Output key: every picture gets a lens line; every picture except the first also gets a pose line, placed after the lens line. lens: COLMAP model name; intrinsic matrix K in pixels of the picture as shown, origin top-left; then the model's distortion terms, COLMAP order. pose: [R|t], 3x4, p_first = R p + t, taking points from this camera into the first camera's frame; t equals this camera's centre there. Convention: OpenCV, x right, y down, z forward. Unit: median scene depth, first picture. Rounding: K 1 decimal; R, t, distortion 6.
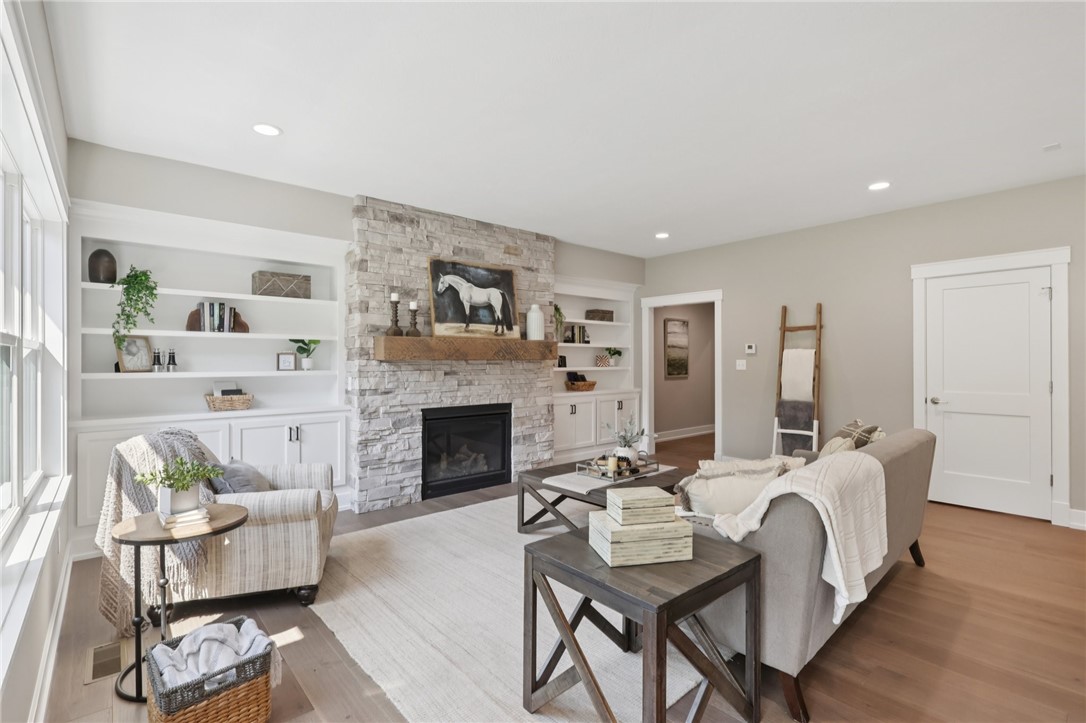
lens RADIAL K [[504.8, 0, 522.5], [0, 504.8, 355.5], [0, 0, 1]] dist [-0.001414, -0.000849]
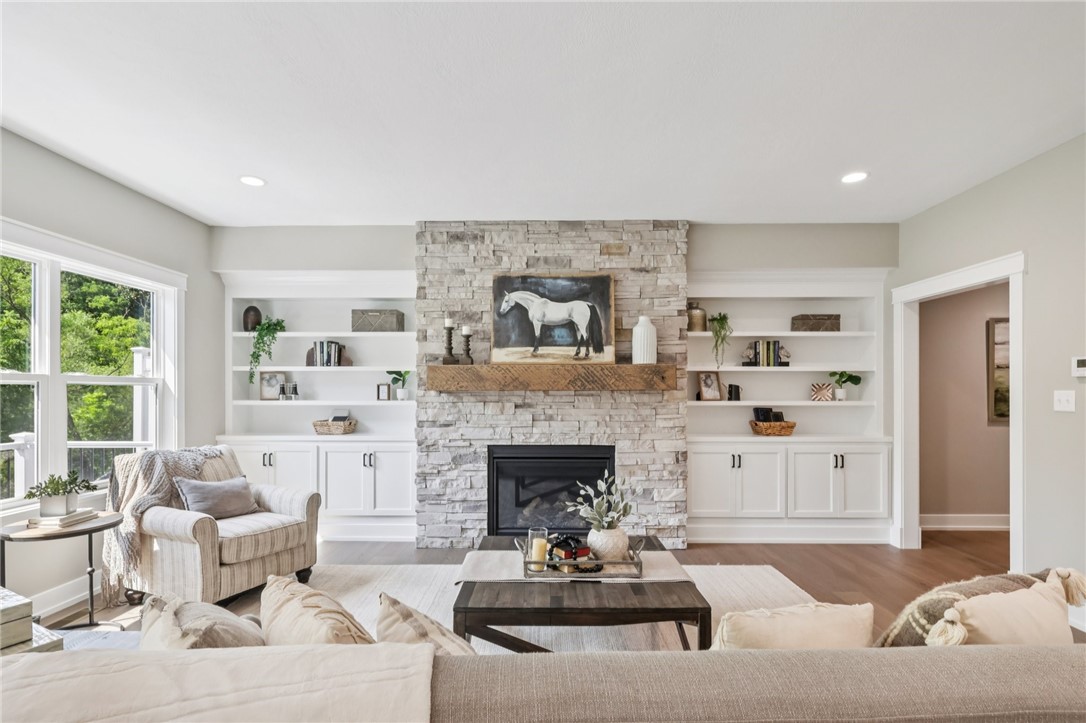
lens RADIAL K [[504.8, 0, 546.7], [0, 504.8, 388.0], [0, 0, 1]] dist [-0.001414, -0.000849]
pose [[0.758752, -0.002967, -0.651373, 0.455388], [0.005922, 0.999980, 0.002343, 0.003119], [0.651352, -0.005635, 0.758754, 0.383214]]
